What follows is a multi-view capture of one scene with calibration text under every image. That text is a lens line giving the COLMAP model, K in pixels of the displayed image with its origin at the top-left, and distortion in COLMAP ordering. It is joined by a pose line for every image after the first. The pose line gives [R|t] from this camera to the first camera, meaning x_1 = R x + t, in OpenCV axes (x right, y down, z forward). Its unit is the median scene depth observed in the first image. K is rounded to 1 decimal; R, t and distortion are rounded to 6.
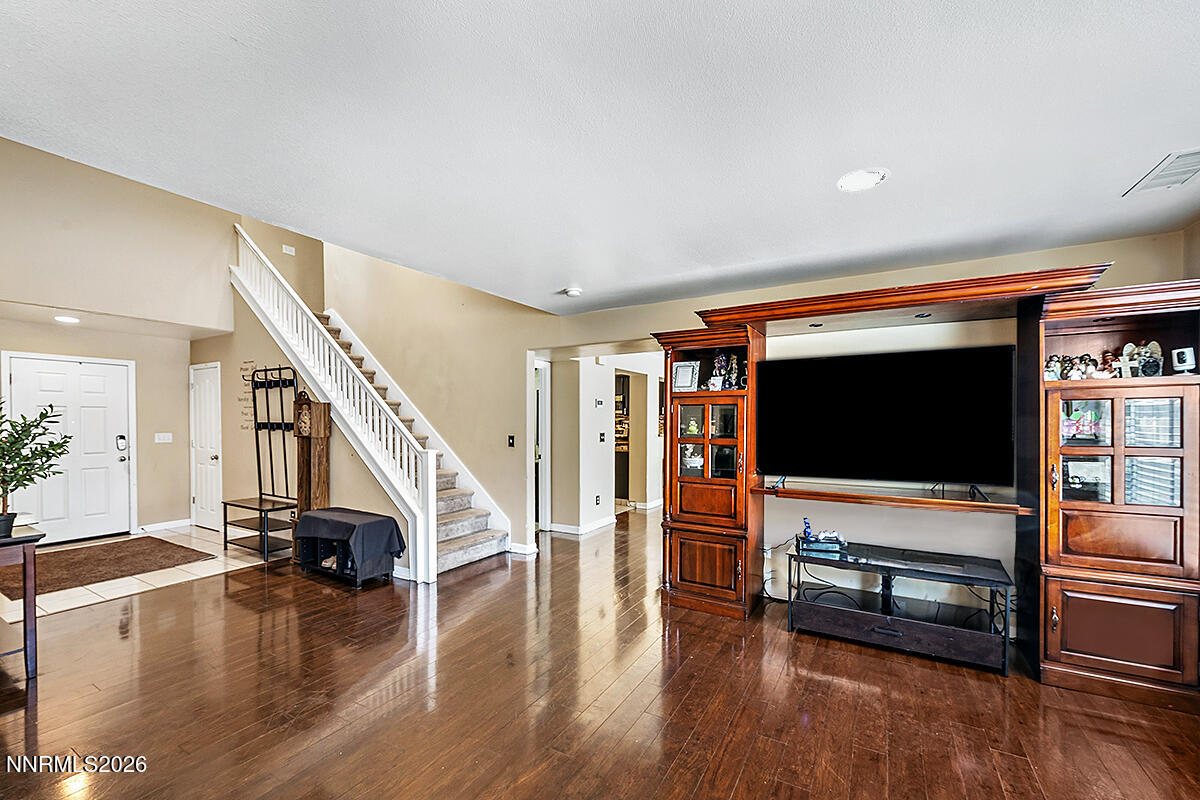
lens RADIAL K [[493.8, 0, 585.6], [0, 493.8, 426.1], [0, 0, 1]] dist [-0.003200, 0.000352]
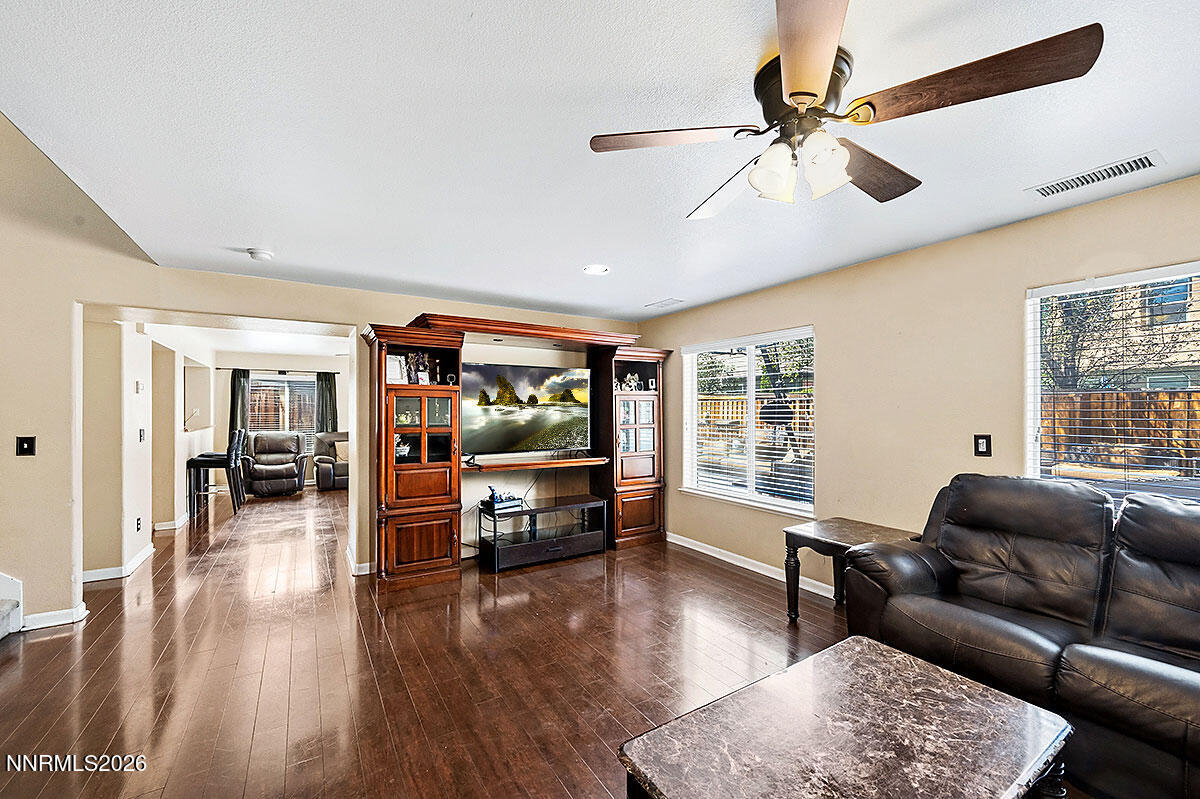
lens RADIAL K [[493.8, 0, 601.4], [0, 493.8, 408.1], [0, 0, 1]] dist [-0.003200, 0.000352]
pose [[0.430501, 0.007144, 0.902562, -0.596883], [0.012038, 0.999834, -0.013655, 0.000884], [-0.902510, 0.016744, 0.430344, 0.166213]]
